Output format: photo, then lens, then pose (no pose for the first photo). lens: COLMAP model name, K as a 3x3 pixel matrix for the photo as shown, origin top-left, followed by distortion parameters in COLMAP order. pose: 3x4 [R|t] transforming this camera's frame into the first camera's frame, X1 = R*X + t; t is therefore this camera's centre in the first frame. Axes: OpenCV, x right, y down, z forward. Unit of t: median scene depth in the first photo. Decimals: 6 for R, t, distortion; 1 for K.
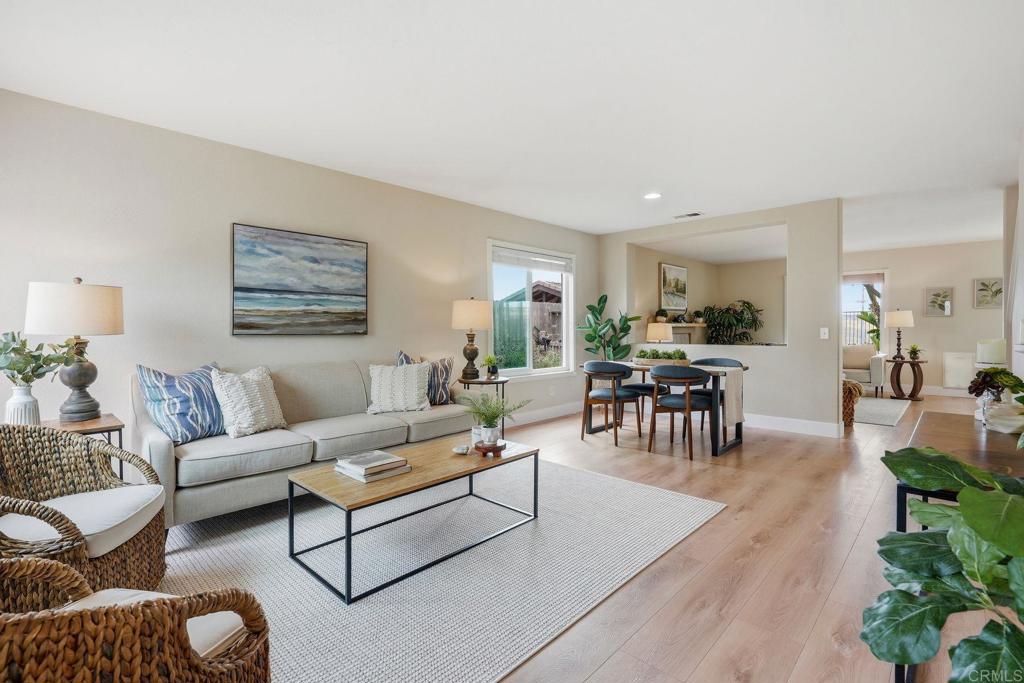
lens RADIAL K [[465.0, 0, 514.4], [0, 465.0, 341.2], [0, 0, 1]] dist [0.001982, 0.000112]
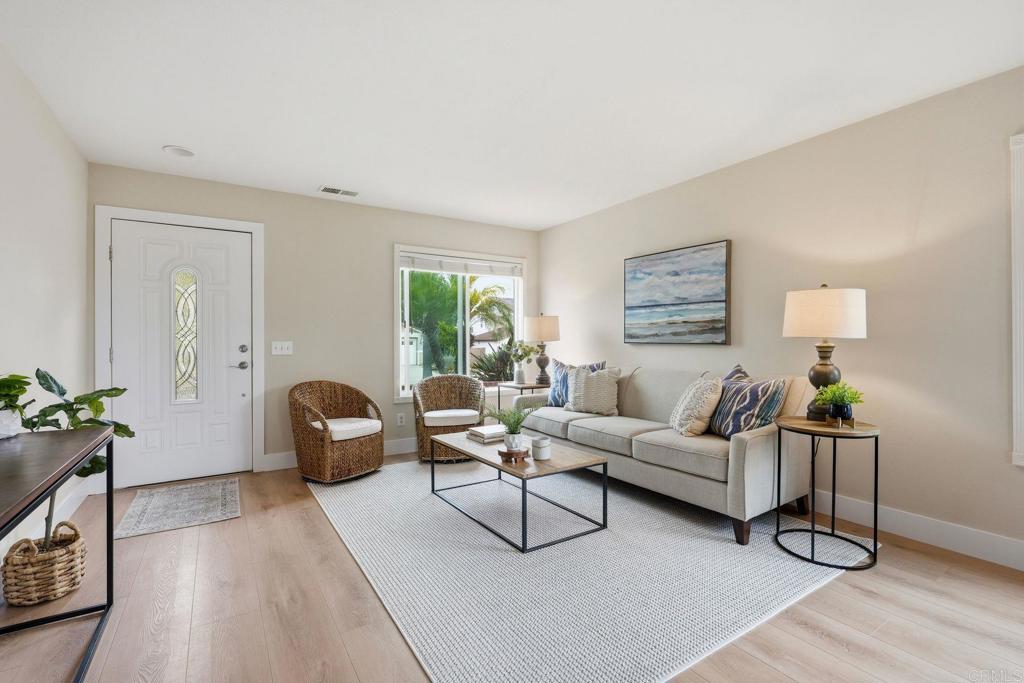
lens RADIAL K [[465.0, 0, 514.9], [0, 465.0, 339.5], [0, 0, 1]] dist [0.001982, 0.000112]
pose [[-0.232550, -0.001102, -0.972584, 0.676892], [-0.028769, 0.999570, 0.005747, -0.019201], [0.972159, 0.029317, -0.232482, 0.885695]]
